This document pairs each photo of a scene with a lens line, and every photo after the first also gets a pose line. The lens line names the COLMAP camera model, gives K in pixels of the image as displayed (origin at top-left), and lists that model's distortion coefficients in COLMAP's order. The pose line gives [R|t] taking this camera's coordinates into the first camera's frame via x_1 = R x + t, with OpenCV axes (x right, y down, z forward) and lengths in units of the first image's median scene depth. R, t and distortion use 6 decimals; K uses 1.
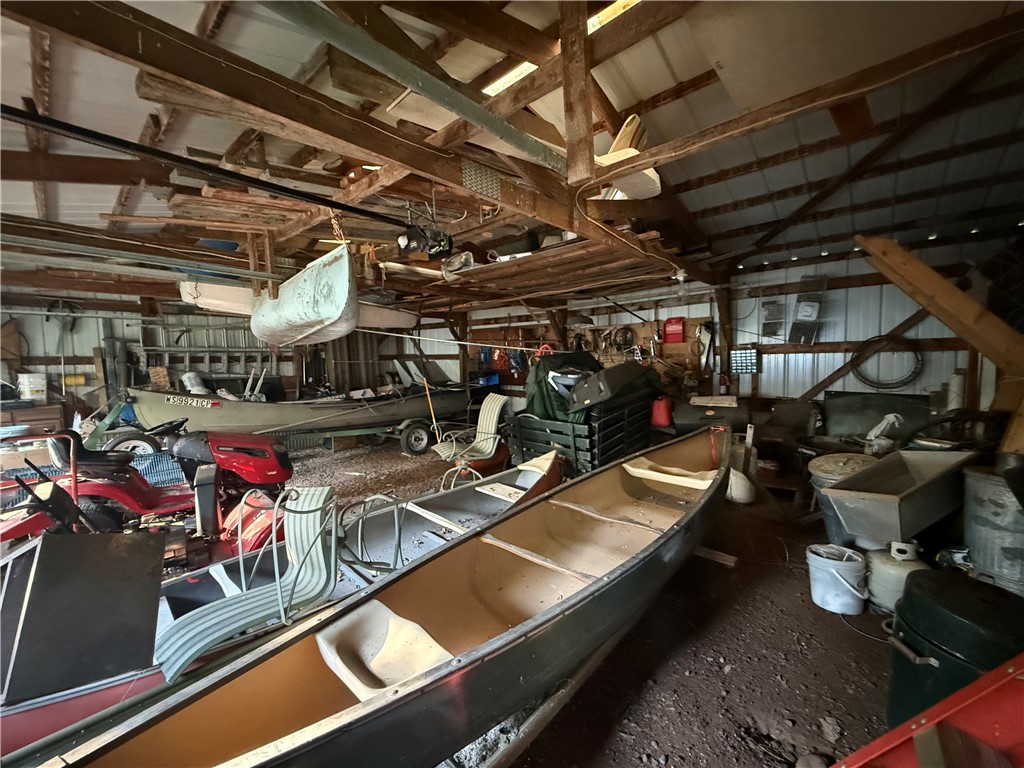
lens RADIAL K [[405.4, 0, 514.0], [0, 405.4, 383.4], [0, 0, 1]] dist [-0.009199, -0.000472]
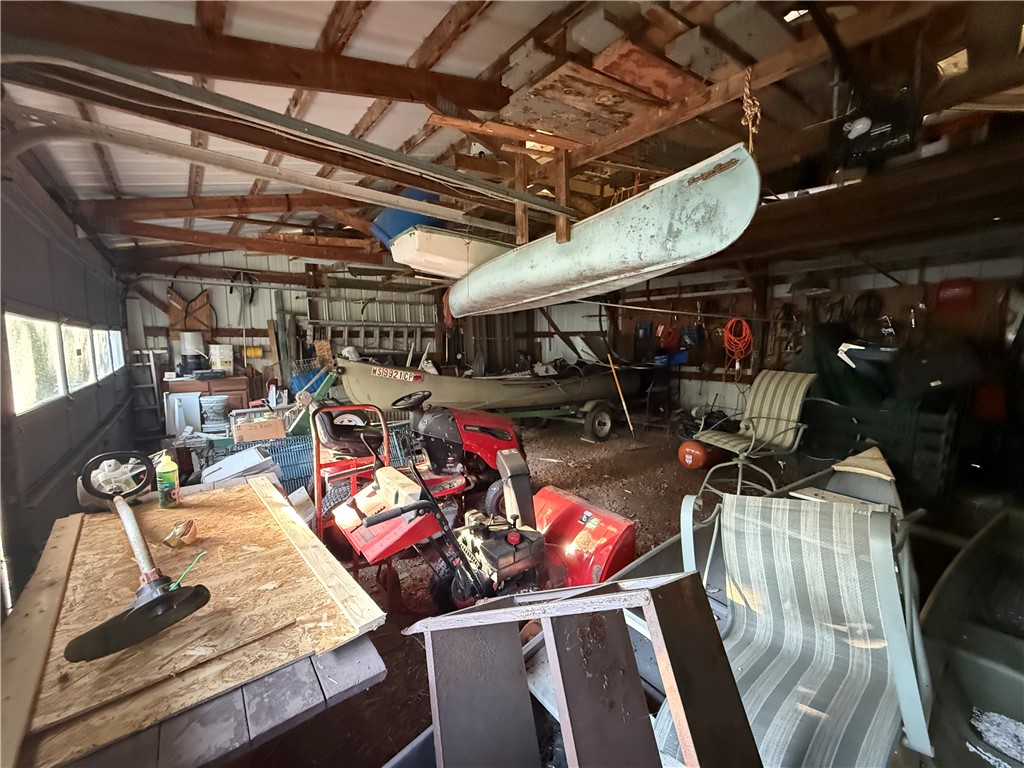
lens RADIAL K [[405.4, 0, 508.7], [0, 405.4, 386.1], [0, 0, 1]] dist [-0.009199, -0.000472]
pose [[0.986099, 0.024225, -0.164385, -0.290407], [-0.016805, 0.998783, 0.046376, 0.018578], [0.165308, -0.042969, 0.985305, 0.100448]]
